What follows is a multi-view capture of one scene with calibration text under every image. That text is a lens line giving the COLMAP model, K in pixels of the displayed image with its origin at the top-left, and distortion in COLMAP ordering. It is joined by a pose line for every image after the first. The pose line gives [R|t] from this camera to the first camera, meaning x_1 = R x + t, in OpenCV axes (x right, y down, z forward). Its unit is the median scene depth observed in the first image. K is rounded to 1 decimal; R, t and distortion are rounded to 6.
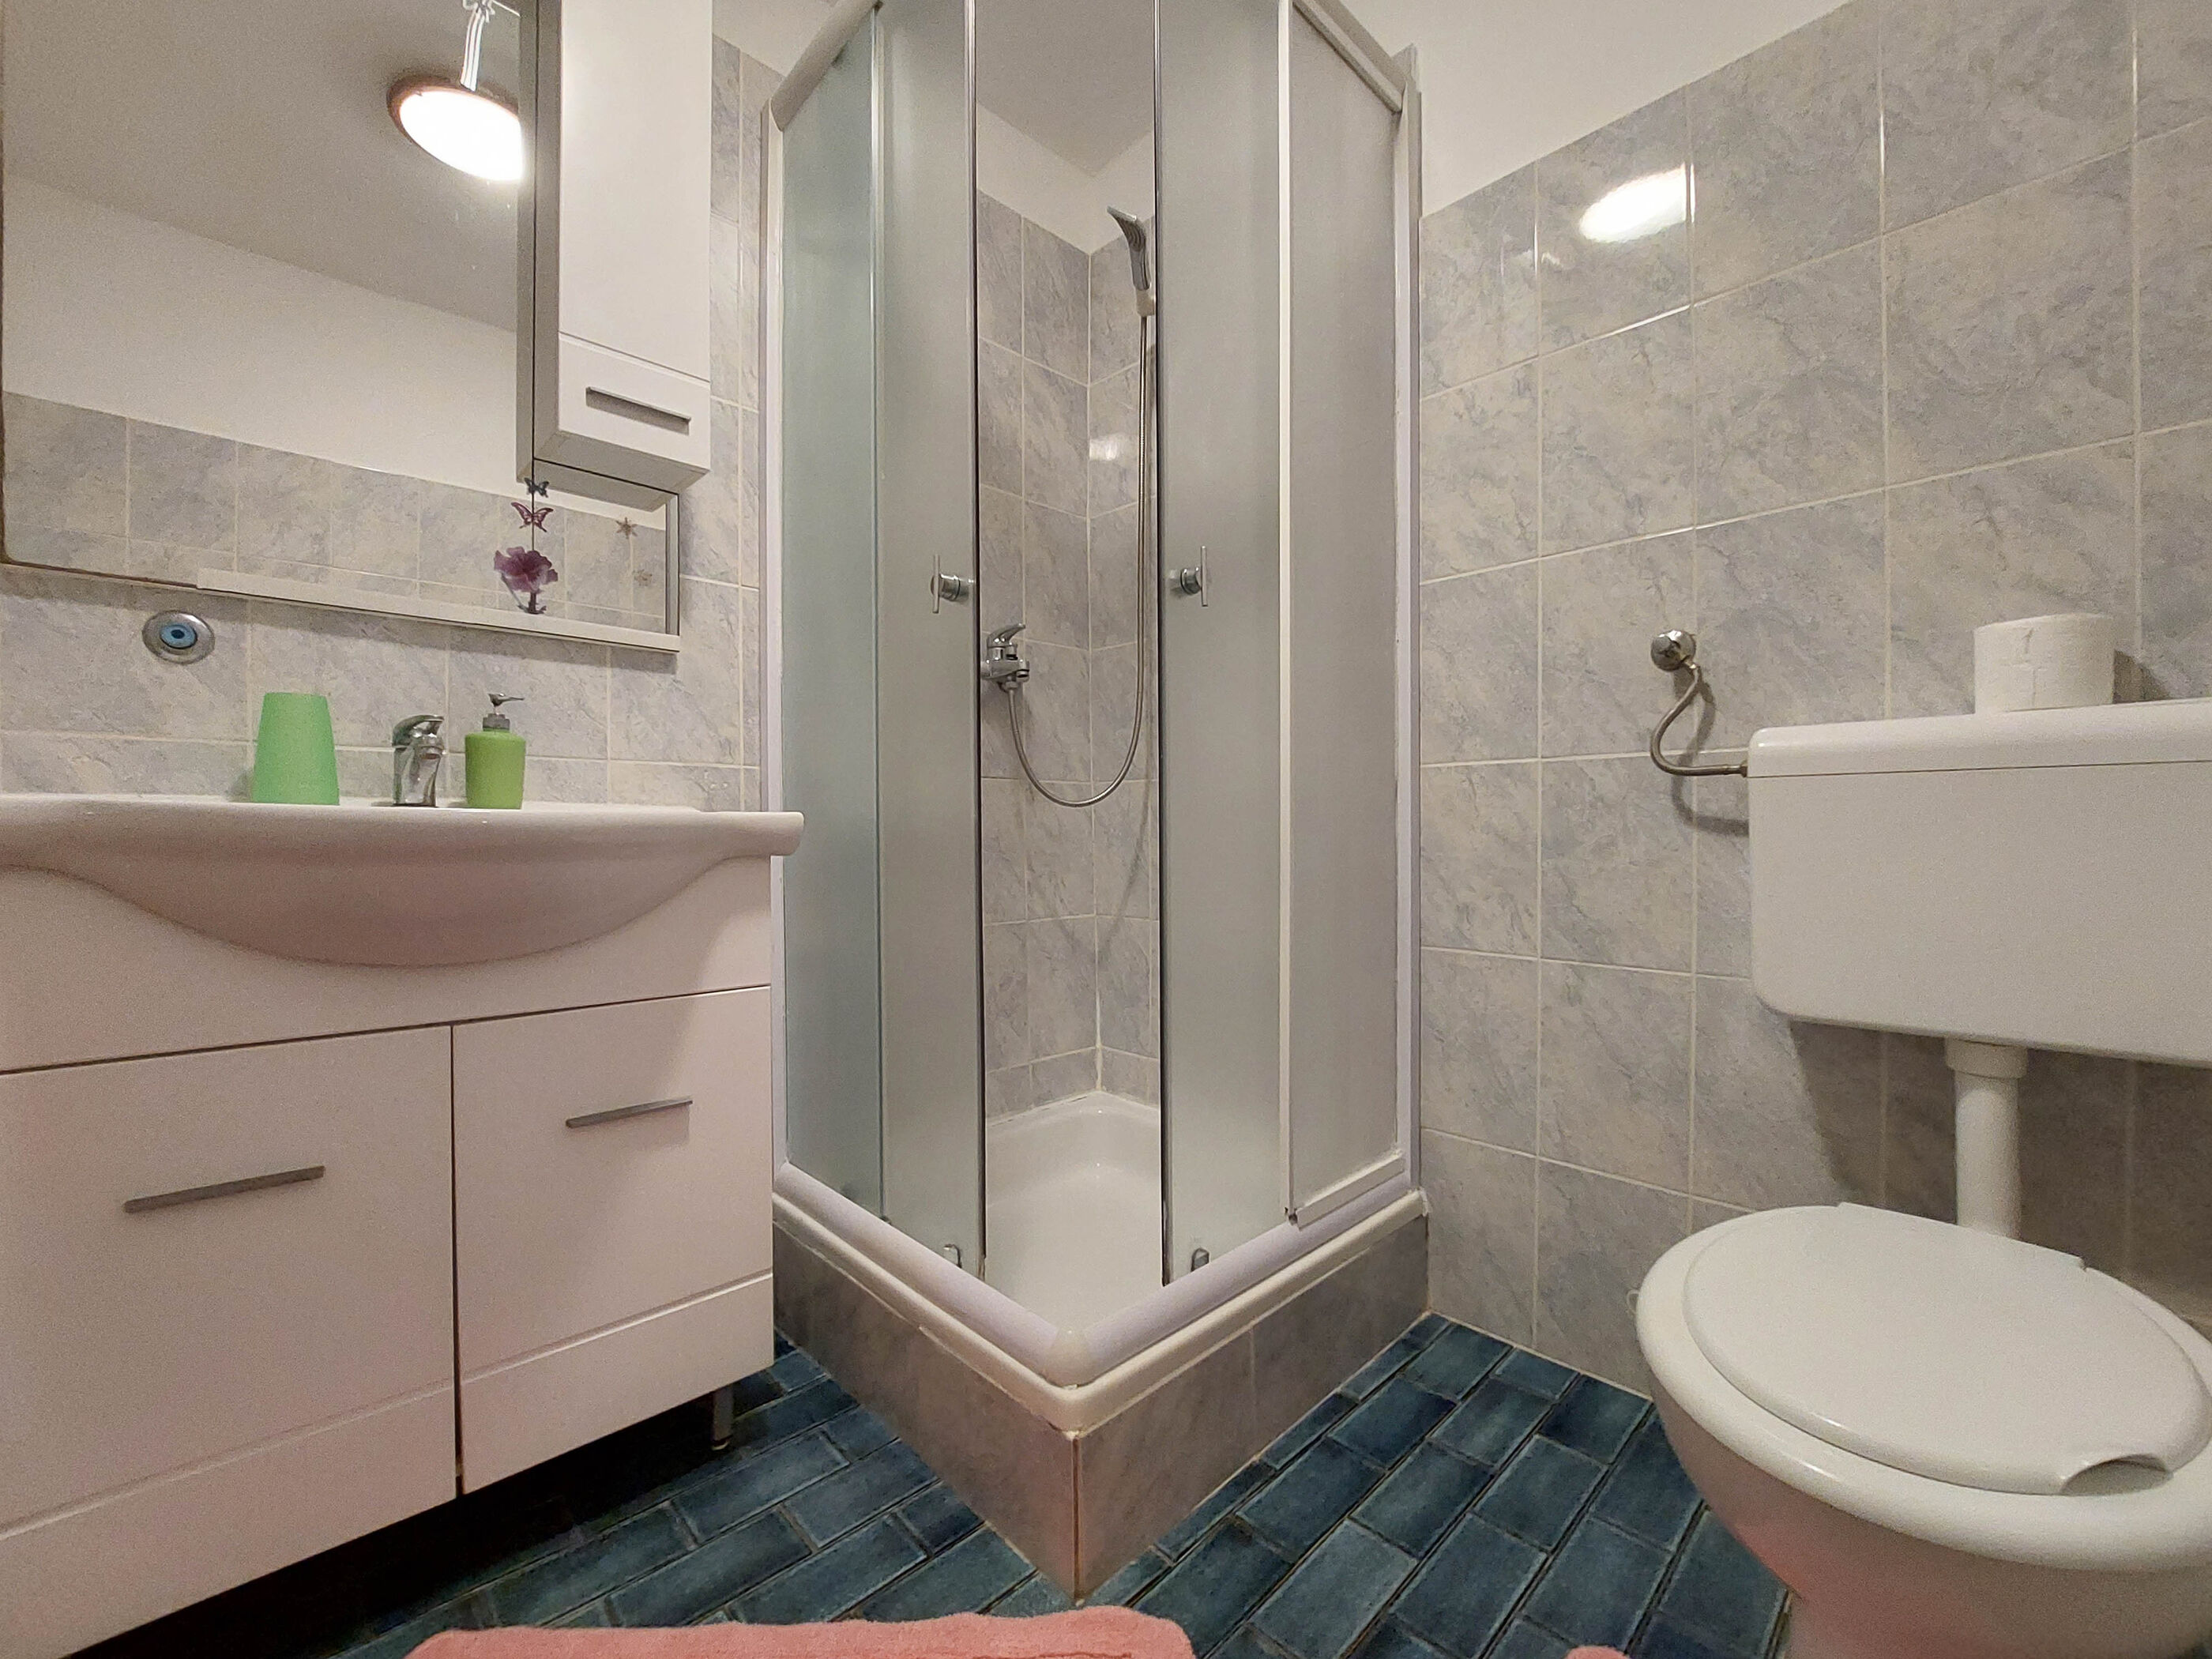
lens RADIAL K [[909.7, 0, 1104.9], [0, 909.7, 832.1], [0, 0, 1]] dist [-0.016041, -0.000803]
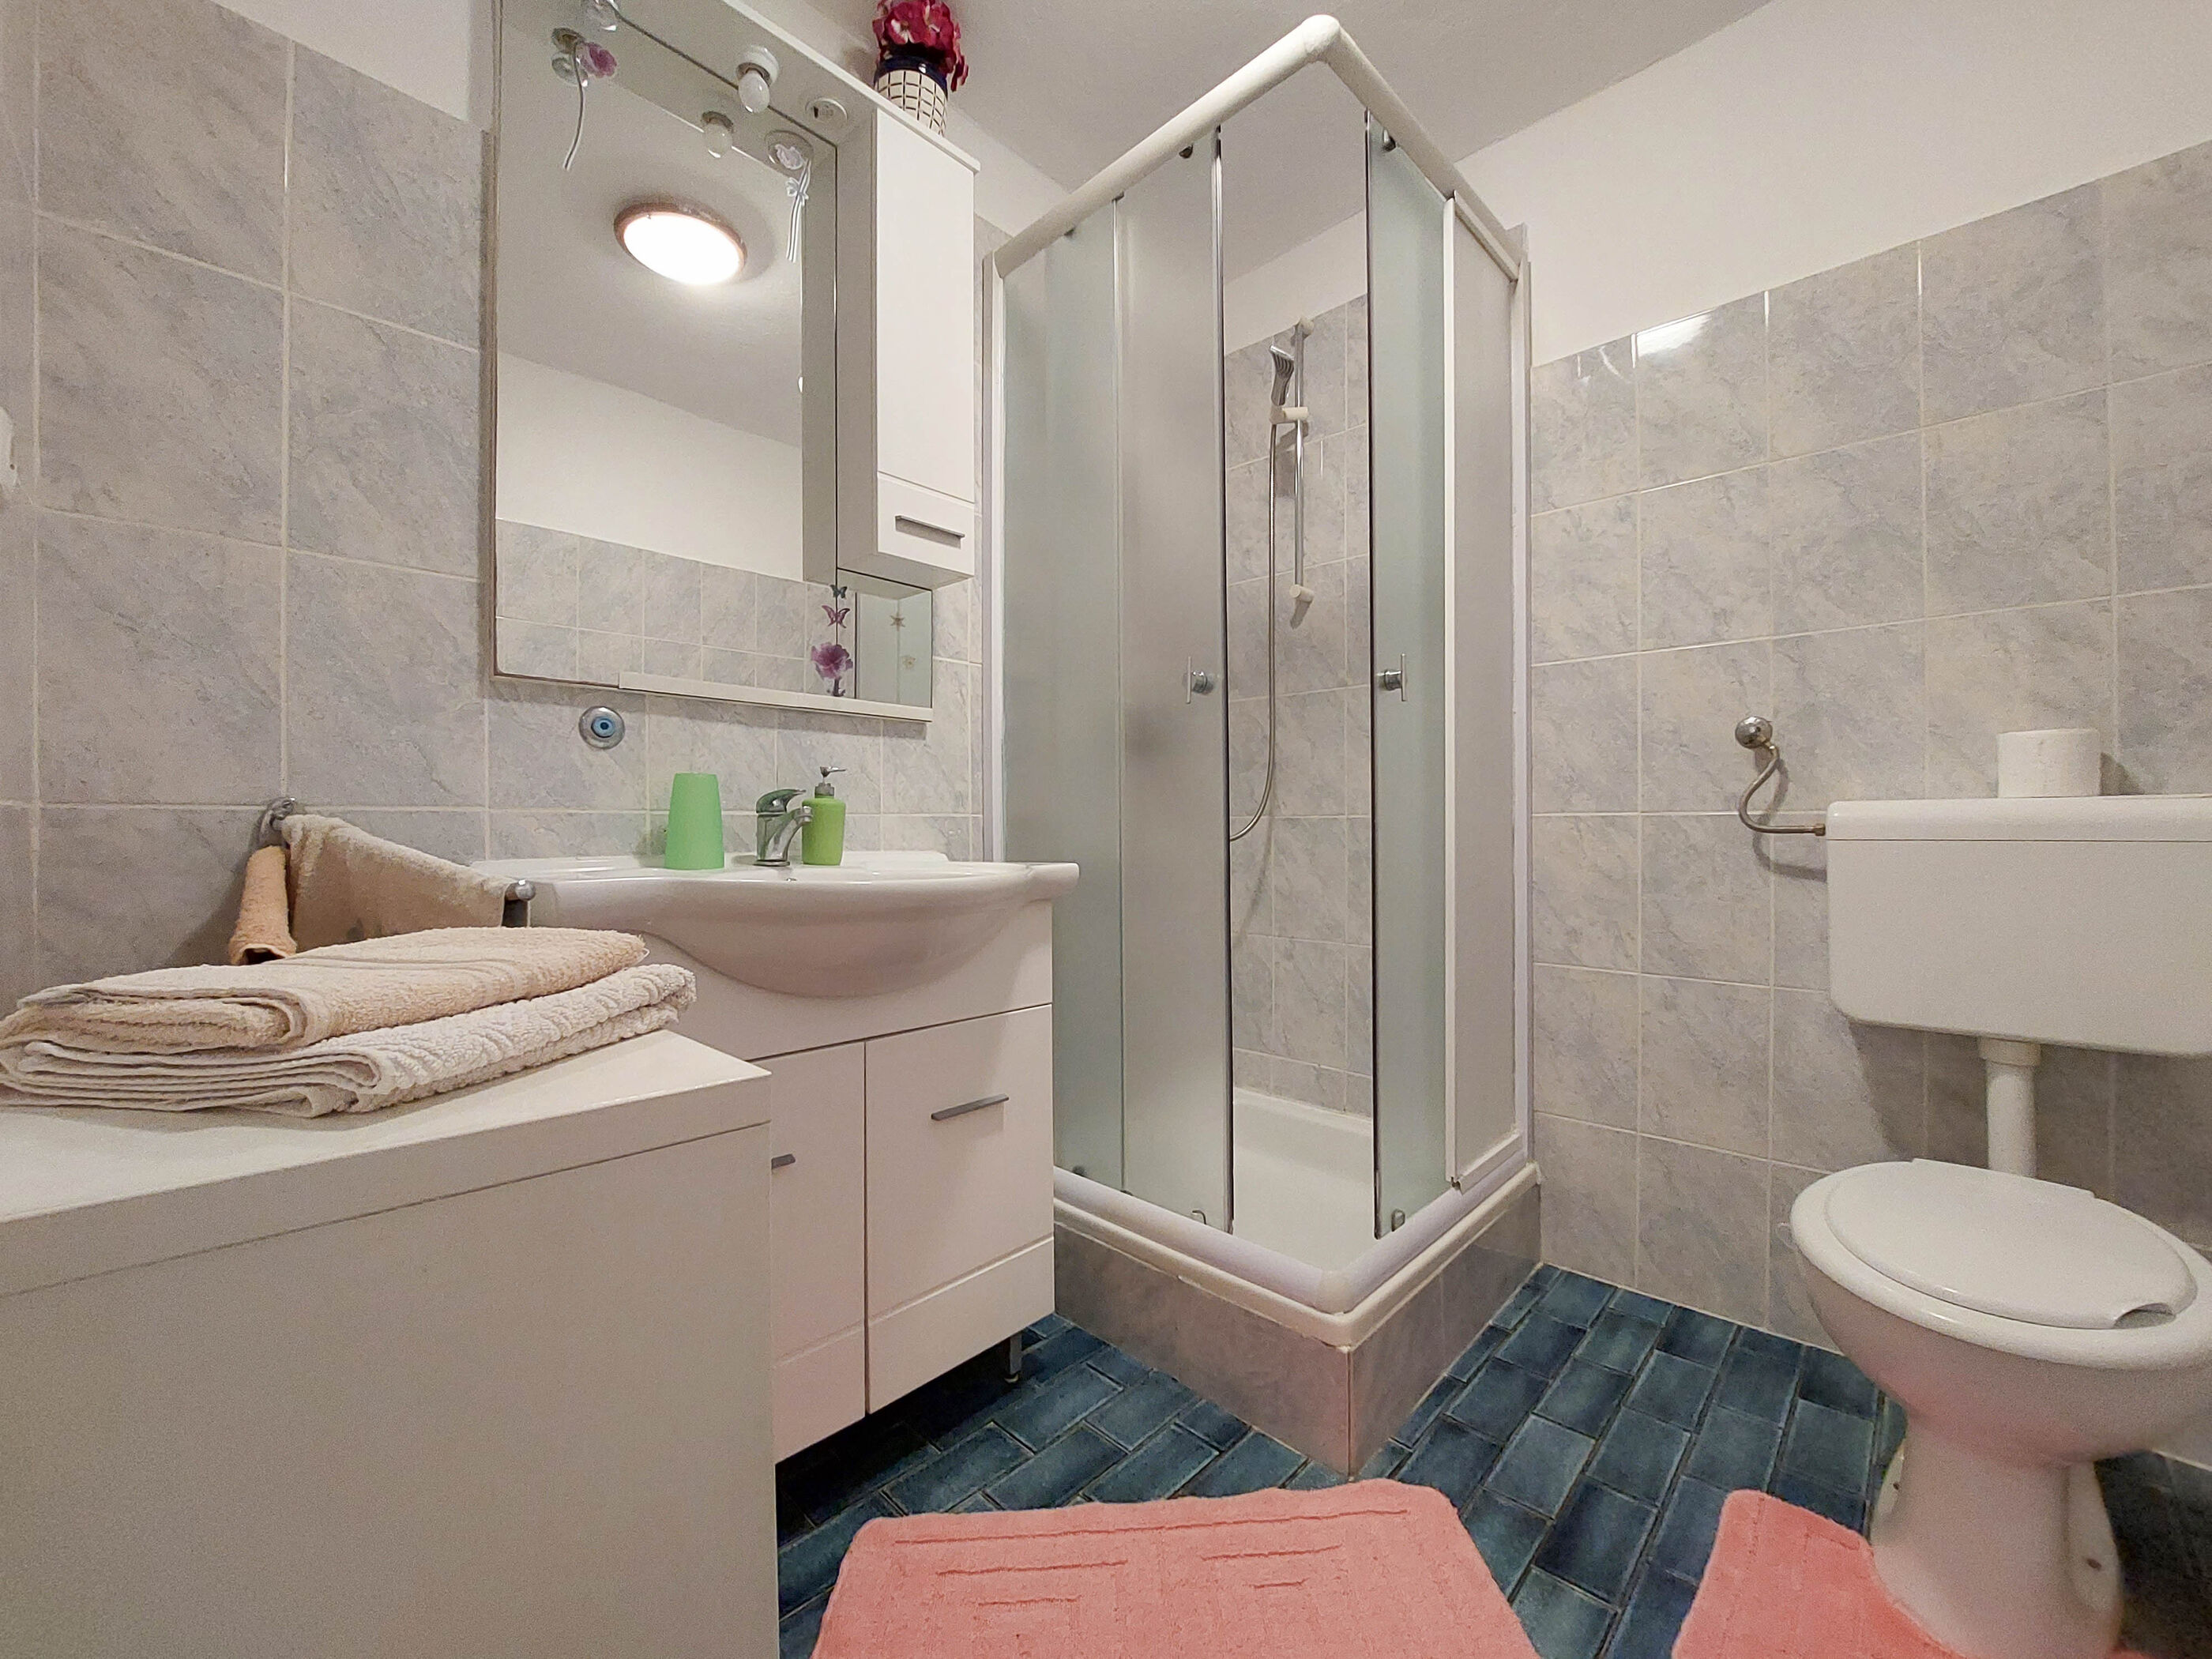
lens RADIAL K [[889.1, 0, 1107.6], [0, 889.1, 825.2], [0, 0, 1]] dist [-0.018886, -0.000206]
pose [[0.999215, -0.001606, 0.039574, -0.343939], [0.001850, 0.999980, -0.006125, -0.066789], [-0.039564, 0.006193, 0.999198, -0.212245]]
